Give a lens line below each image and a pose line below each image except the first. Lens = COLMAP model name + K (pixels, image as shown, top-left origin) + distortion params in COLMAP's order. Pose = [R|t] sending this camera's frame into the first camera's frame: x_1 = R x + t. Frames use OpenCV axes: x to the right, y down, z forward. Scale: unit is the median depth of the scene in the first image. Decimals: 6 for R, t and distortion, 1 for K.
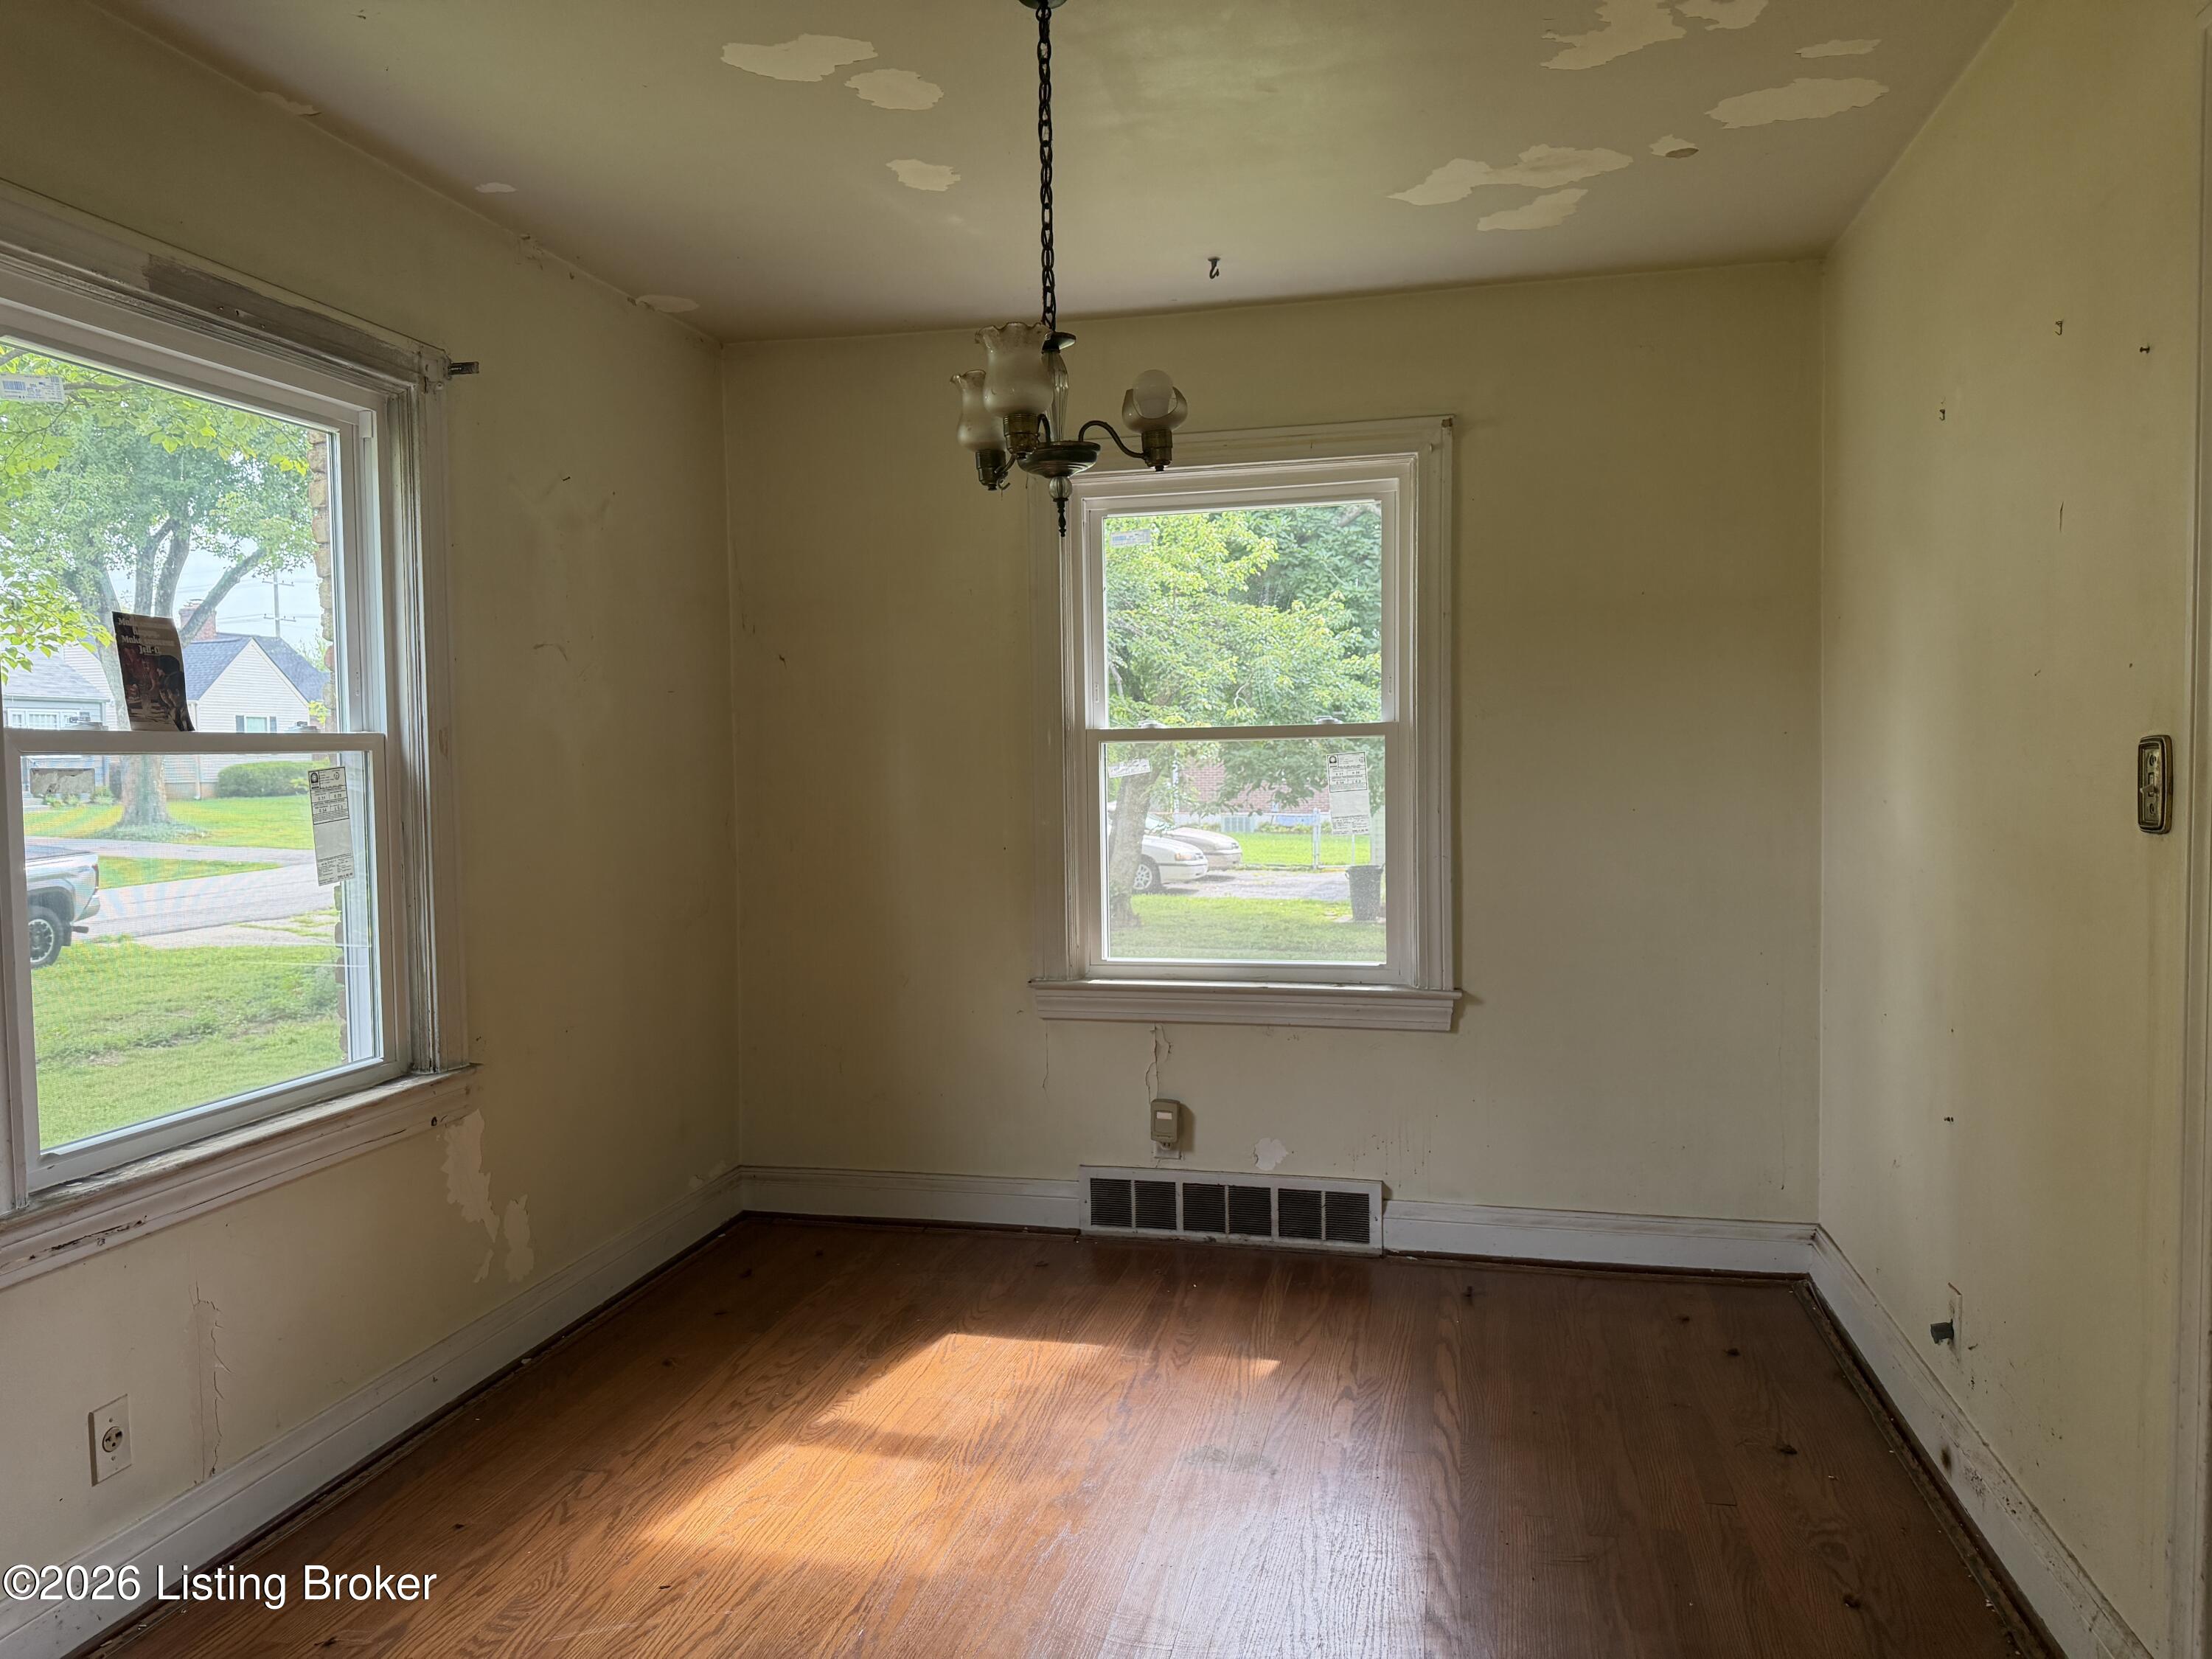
lens RADIAL K [[1543.2, 0, 1103.8], [0, 1543.2, 850.8], [0, 0, 1]] dist [-0.018248, -0.003150]
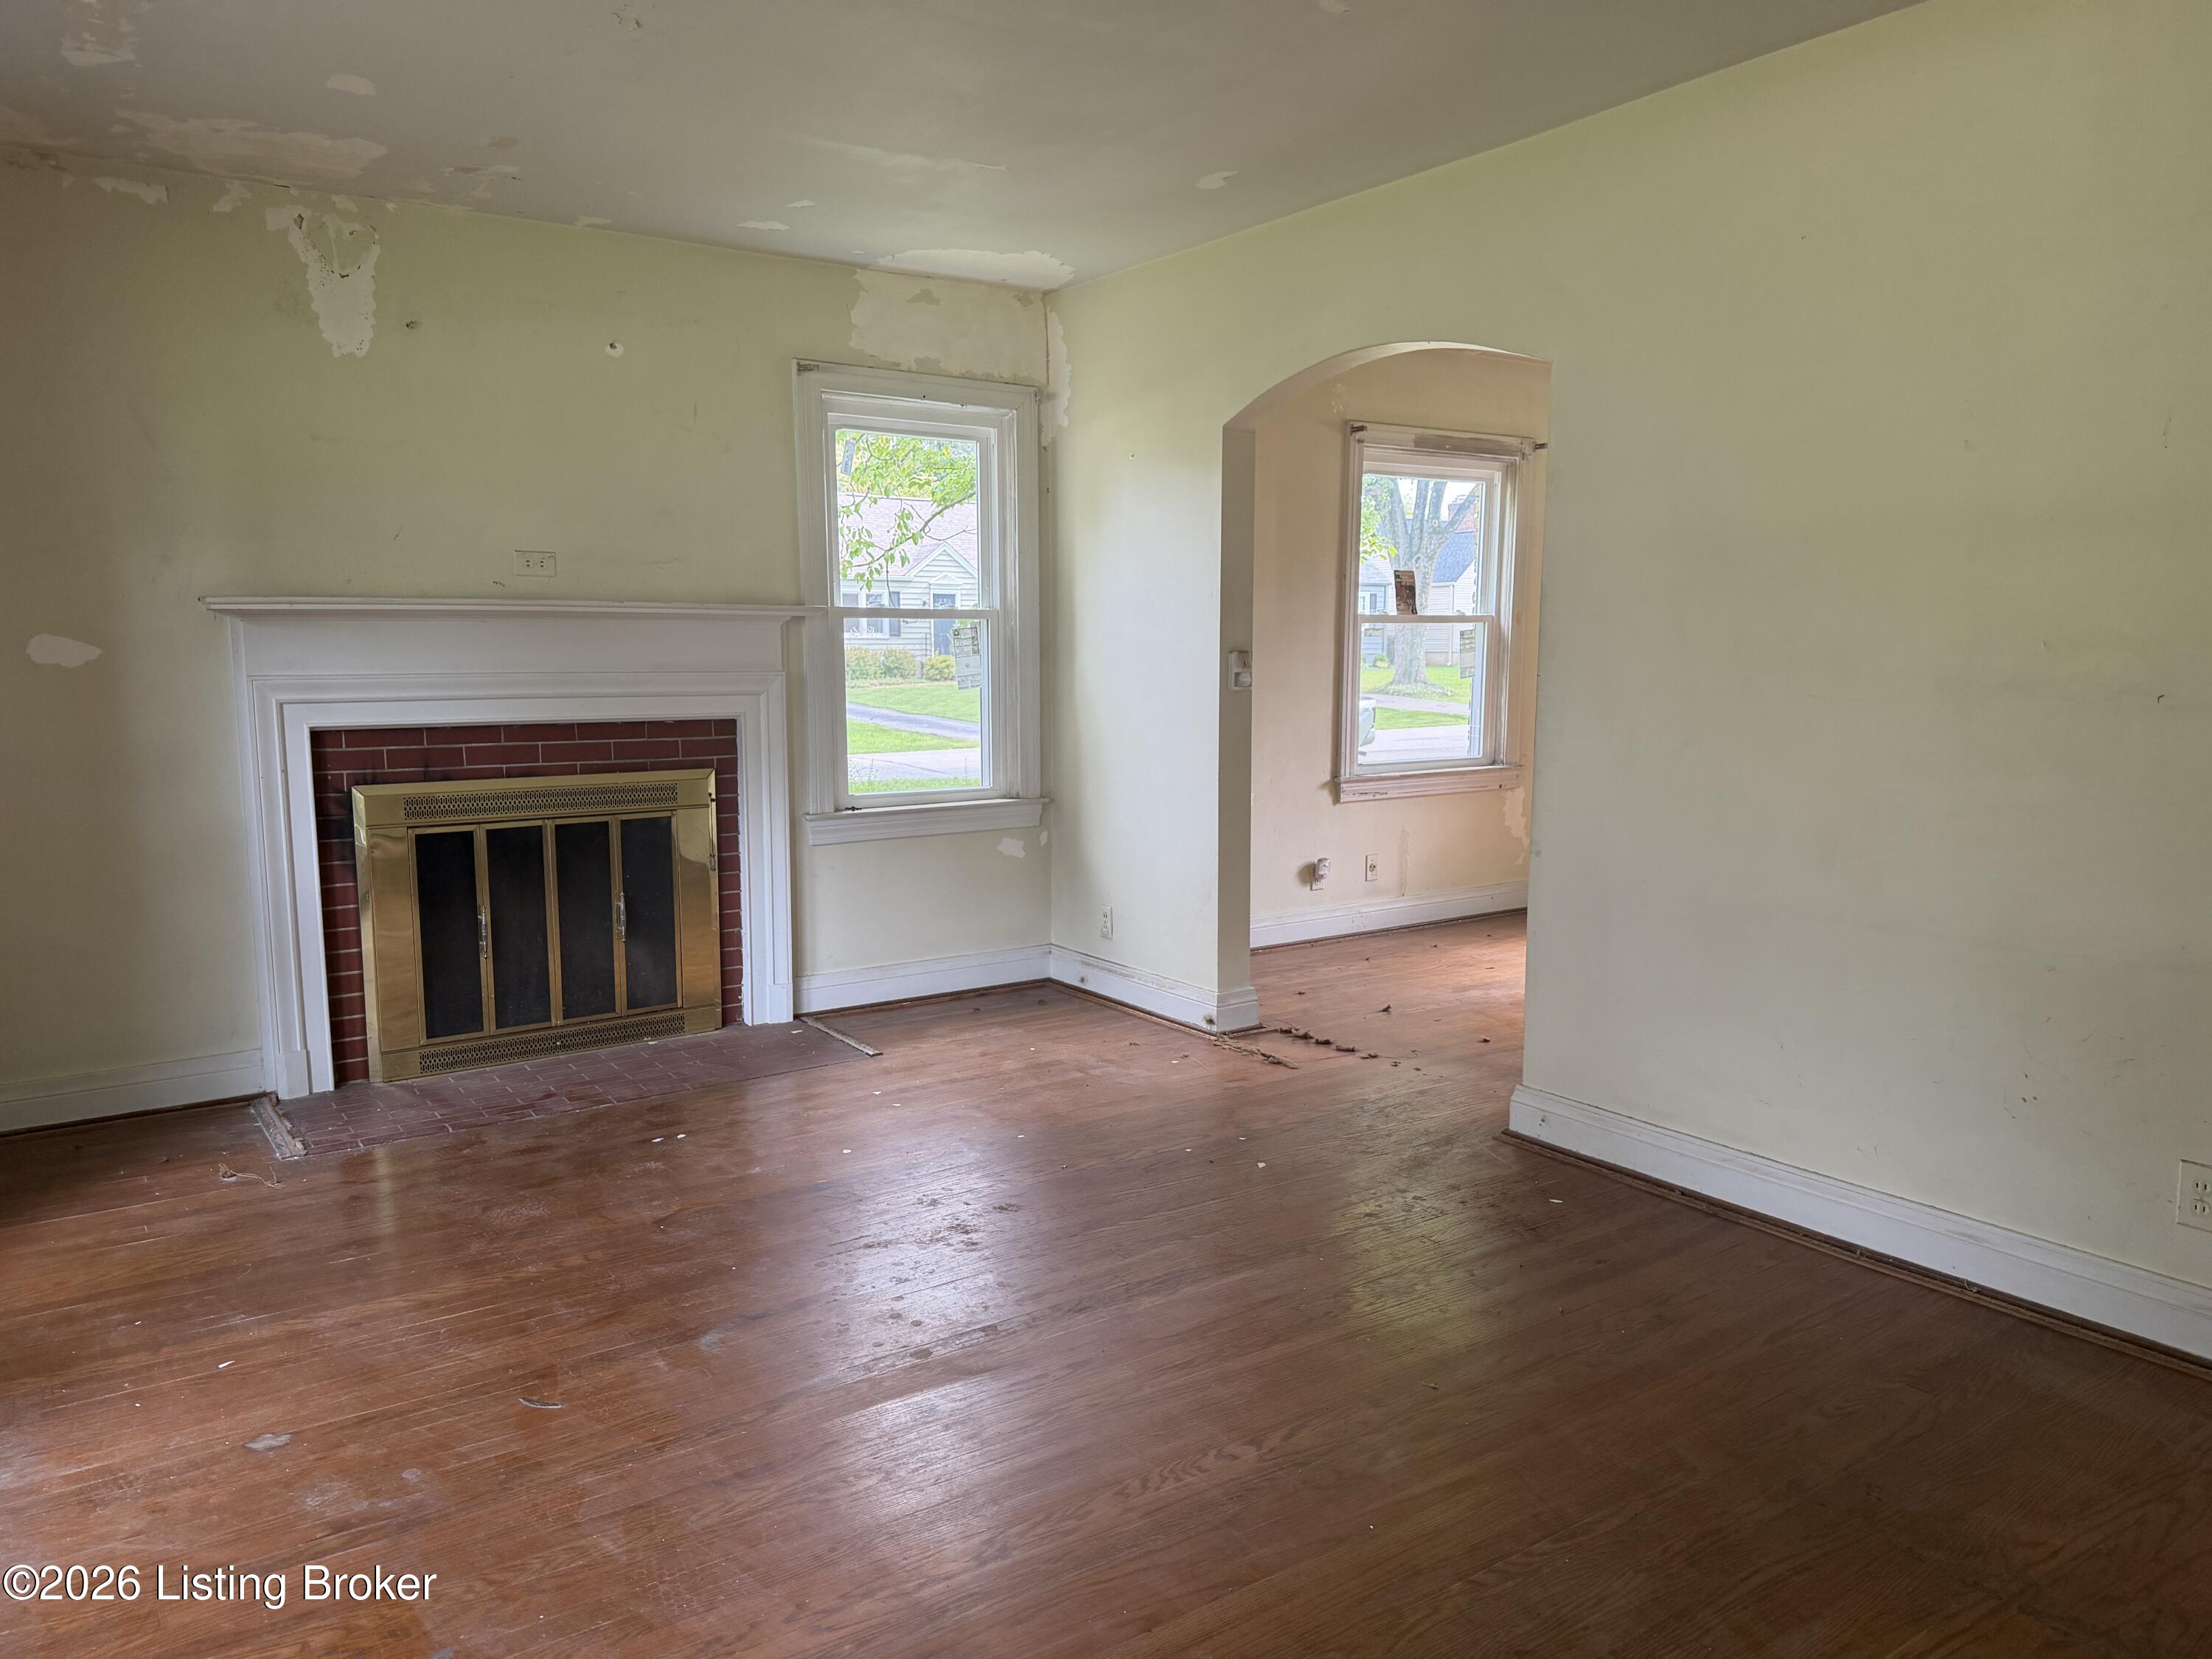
lens RADIAL K [[1543.2, 0, 1098.2], [0, 1543.2, 838.6], [0, 0, 1]] dist [-0.018248, -0.003150]
pose [[0.725232, 0.101036, -0.681051, 0.704386], [-0.052583, 0.994413, 0.091530, 0.075702], [0.686494, -0.030569, 0.726493, -1.087525]]
